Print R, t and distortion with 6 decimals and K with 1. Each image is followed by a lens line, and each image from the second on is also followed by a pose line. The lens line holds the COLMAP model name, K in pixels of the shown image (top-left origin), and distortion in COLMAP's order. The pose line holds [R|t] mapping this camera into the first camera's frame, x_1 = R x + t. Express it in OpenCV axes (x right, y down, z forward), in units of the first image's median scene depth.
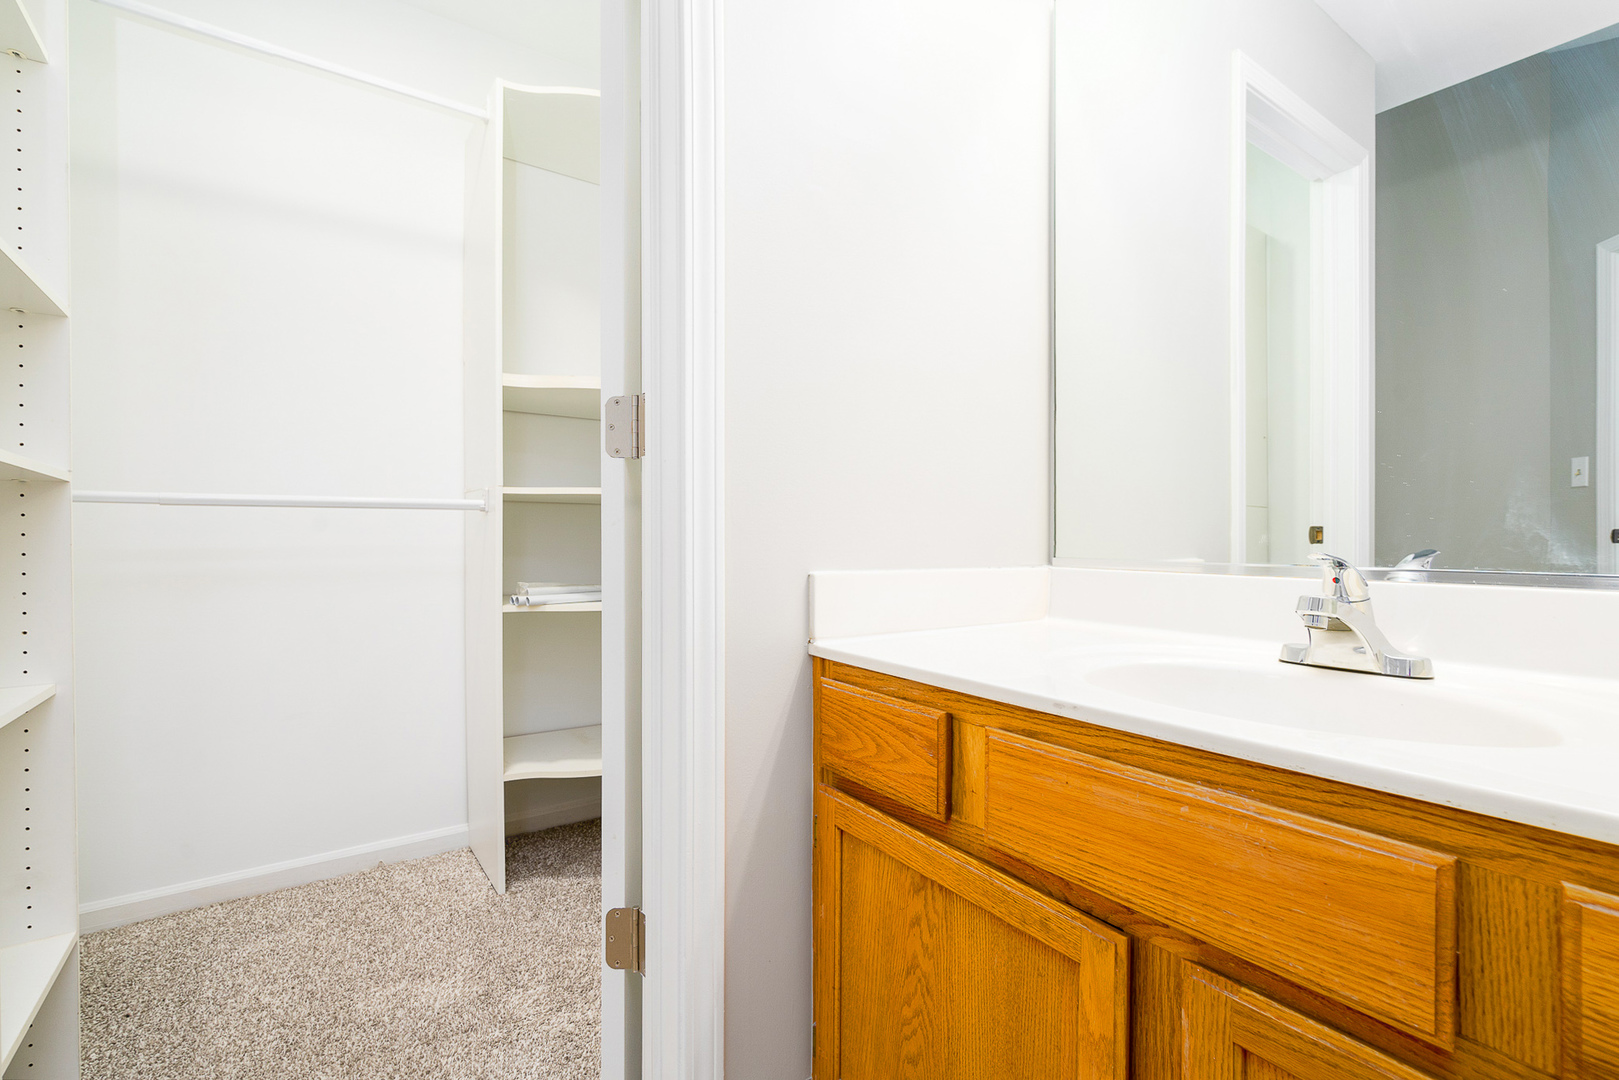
lens RADIAL K [[742.7, 0, 809.5], [0, 742.7, 540.0], [0, 0, 1]] dist [-0.000688, 0.000342]
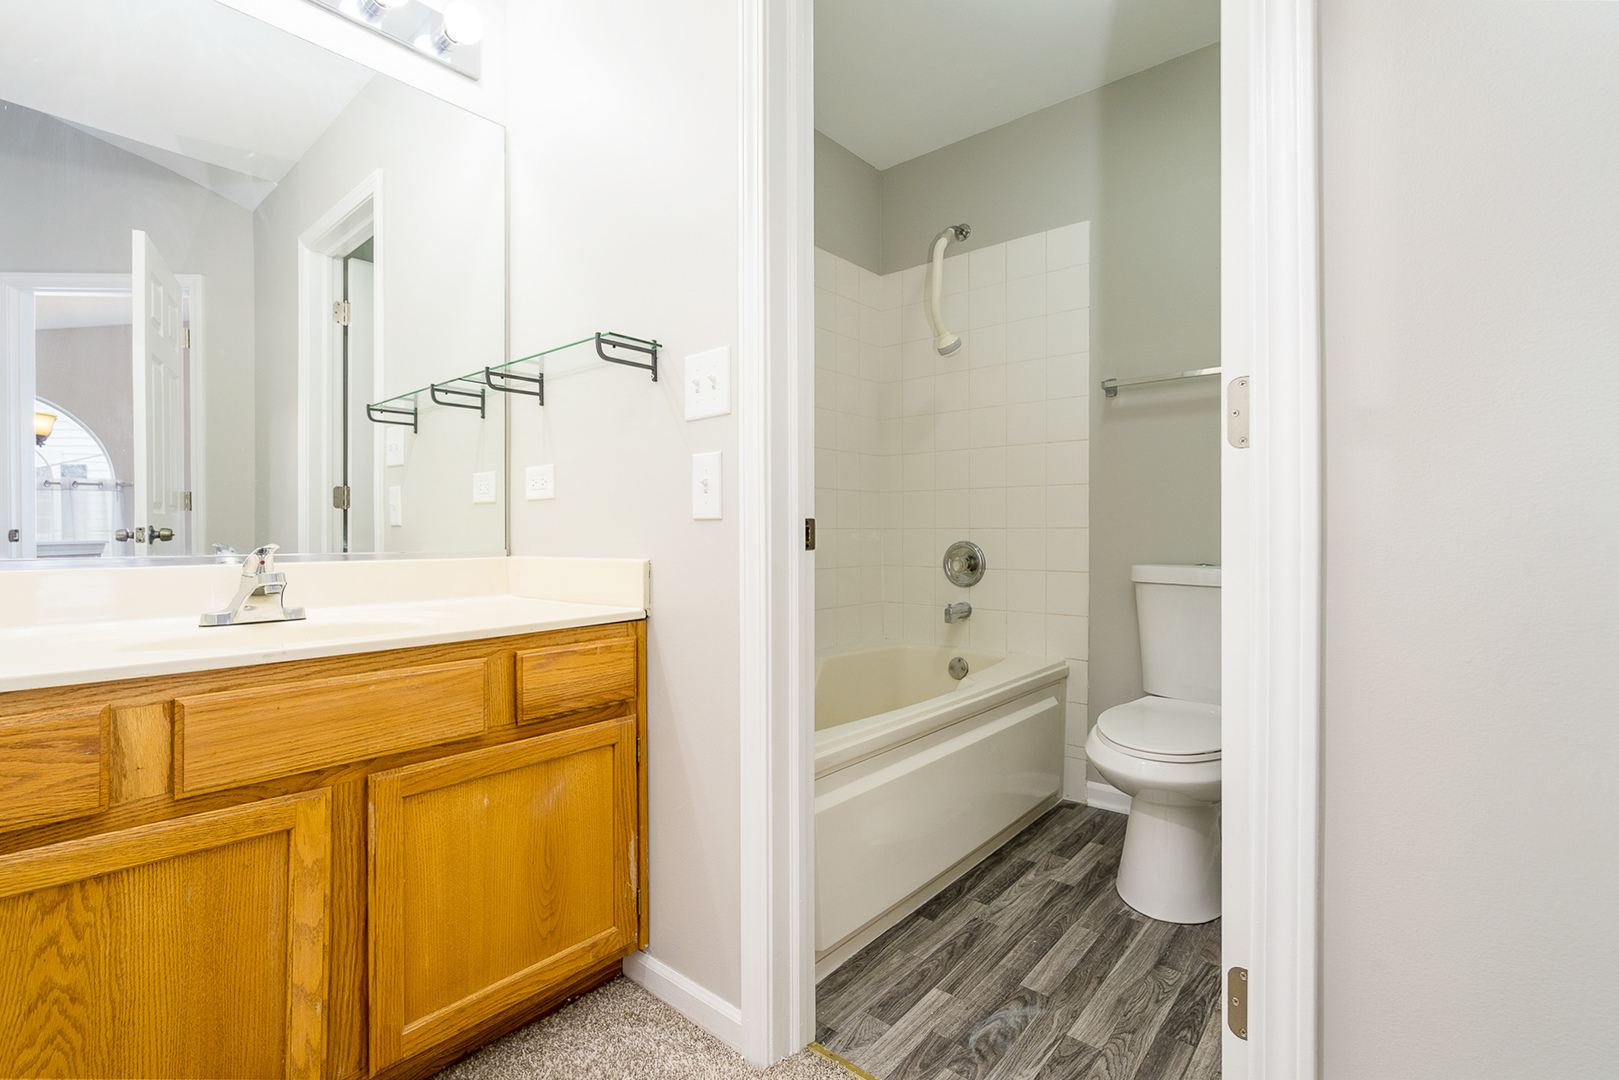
lens RADIAL K [[742.7, 0, 809.5], [0, 742.7, 540.0], [0, 0, 1]] dist [-0.000688, 0.000342]
pose [[-0.258920, -0.011155, 0.965834, -1.039546], [0.004454, 0.999909, 0.012743, -0.003692], [-0.965888, 0.007602, -0.258847, 0.321187]]
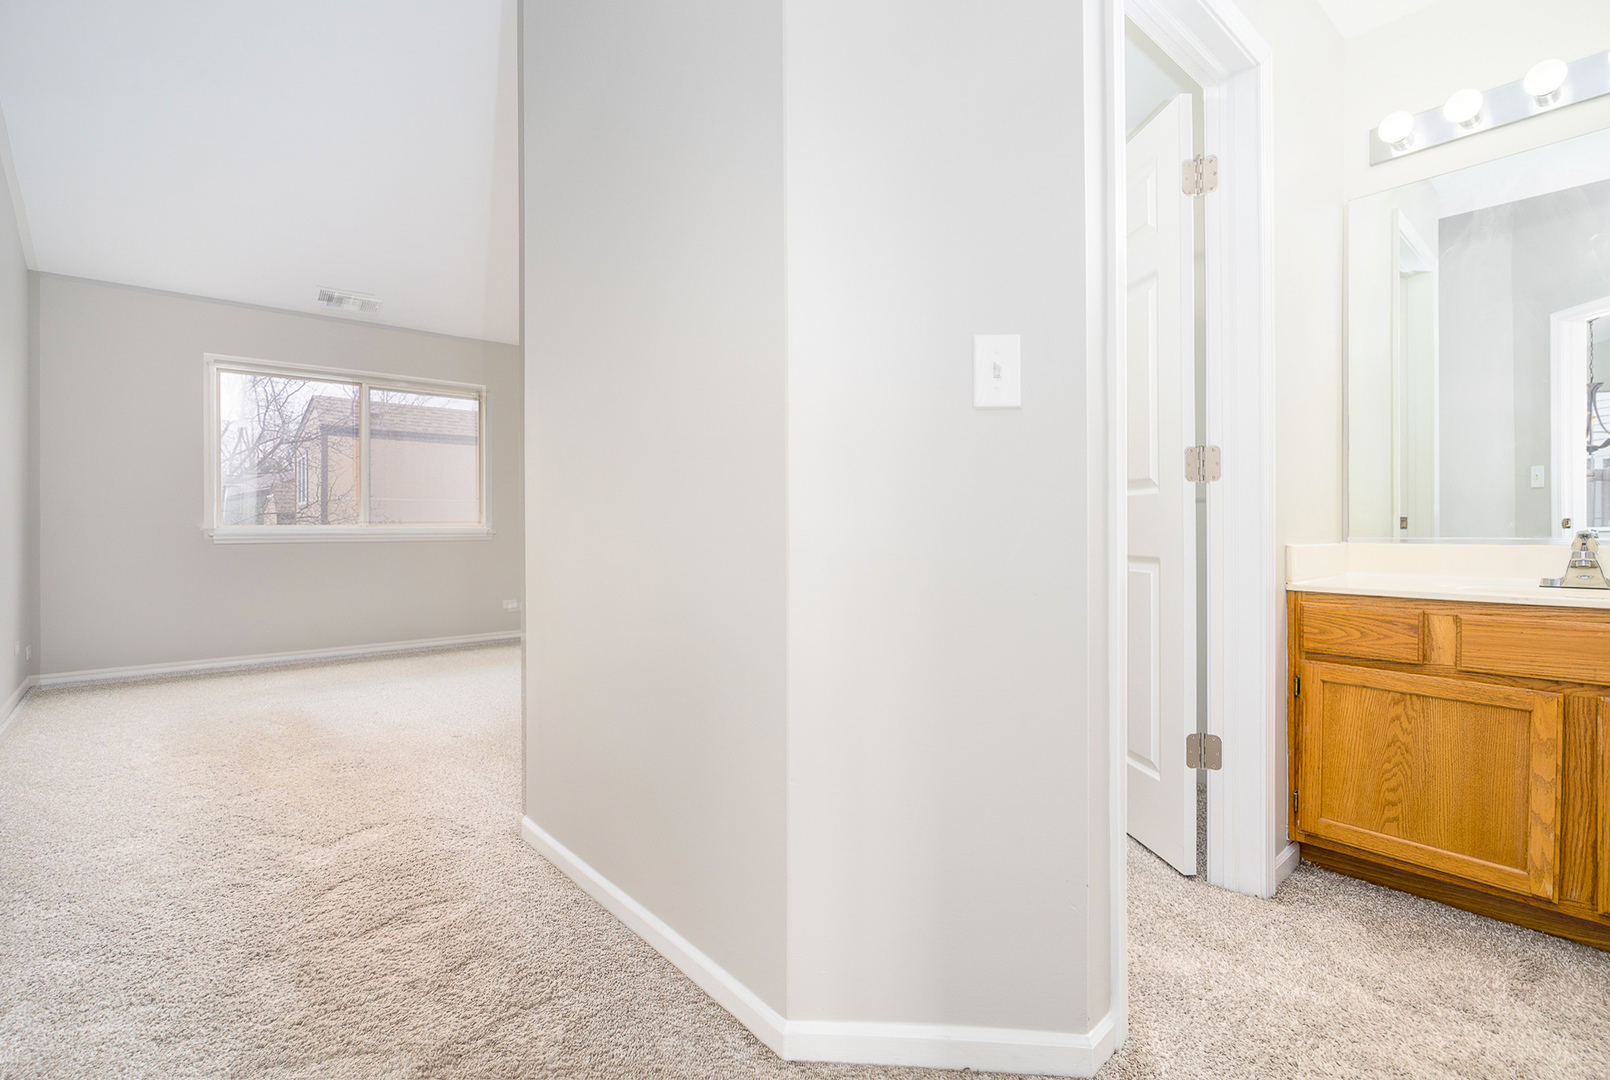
lens RADIAL K [[736.8, 0, 804.1], [0, 736.8, 528.0], [0, 0, 1]] dist [0.000865, -0.000030]
pose [[0.994884, -0.005875, 0.100854, -1.681576], [0.006360, 0.999970, -0.004484, 0.004222], [-0.100825, 0.005102, 0.994891, -0.830106]]
